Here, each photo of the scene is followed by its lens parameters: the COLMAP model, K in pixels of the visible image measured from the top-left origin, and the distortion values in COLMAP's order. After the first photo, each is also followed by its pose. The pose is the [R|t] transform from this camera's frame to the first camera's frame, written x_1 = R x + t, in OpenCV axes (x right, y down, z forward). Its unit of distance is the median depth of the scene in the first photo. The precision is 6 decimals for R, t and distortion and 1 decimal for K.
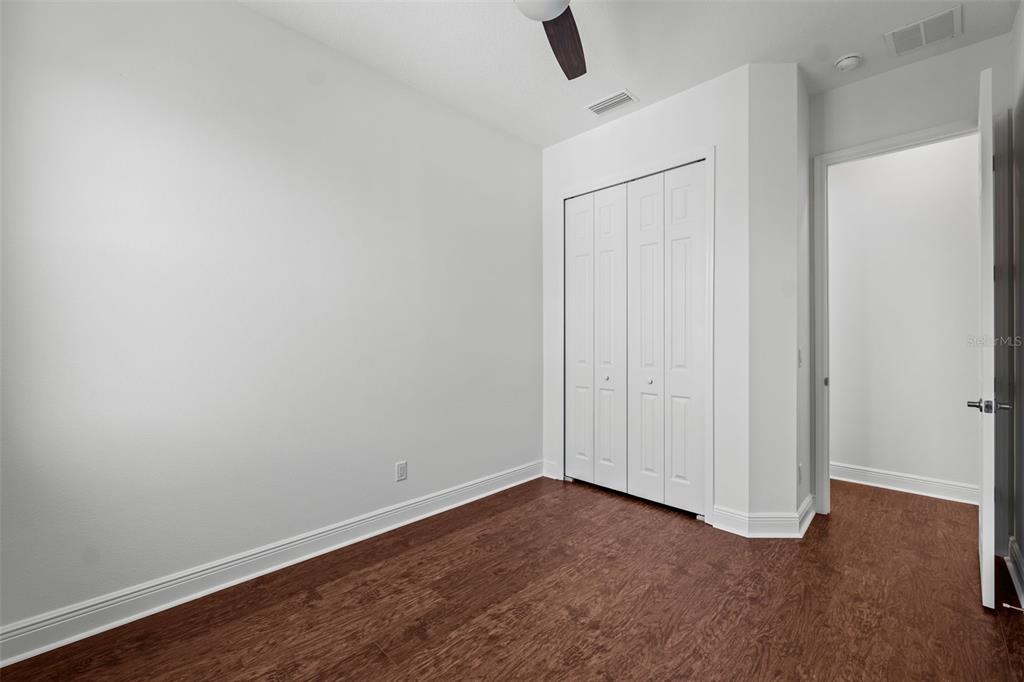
lens RADIAL K [[426.8, 0, 514.3], [0, 426.8, 337.9], [0, 0, 1]] dist [-0.016408, 0.001339]
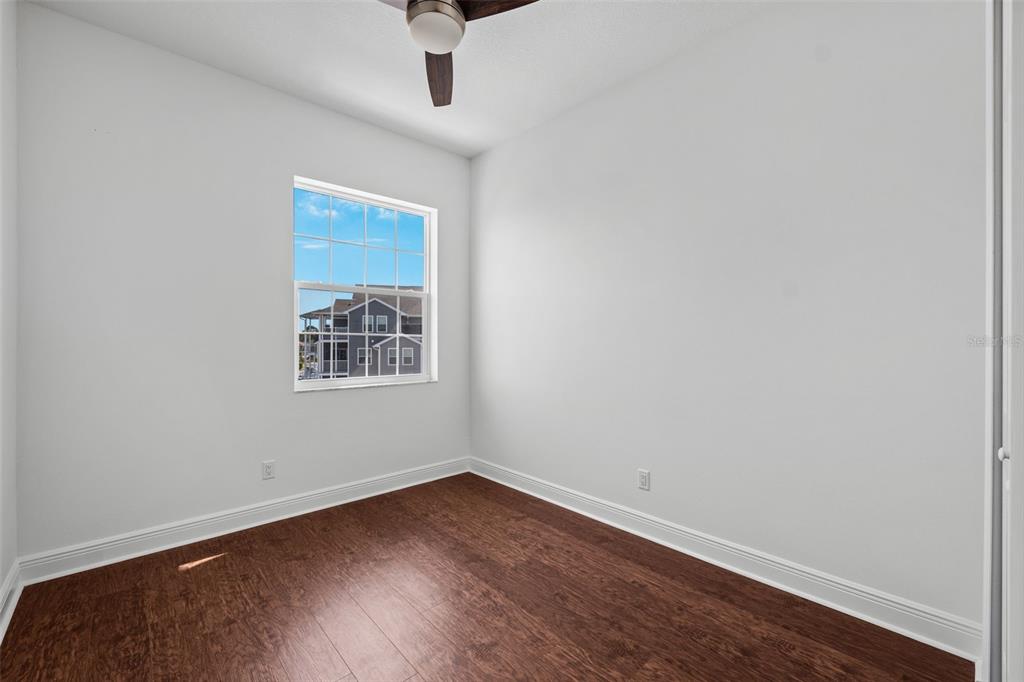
lens RADIAL K [[426.8, 0, 510.4], [0, 426.8, 340.0], [0, 0, 1]] dist [-0.016408, 0.001339]
pose [[-0.046085, 0.001662, -0.998936, 0.807043], [-0.013804, 0.999902, 0.002300, 0.004830], [0.998842, 0.013895, -0.046058, 0.862884]]
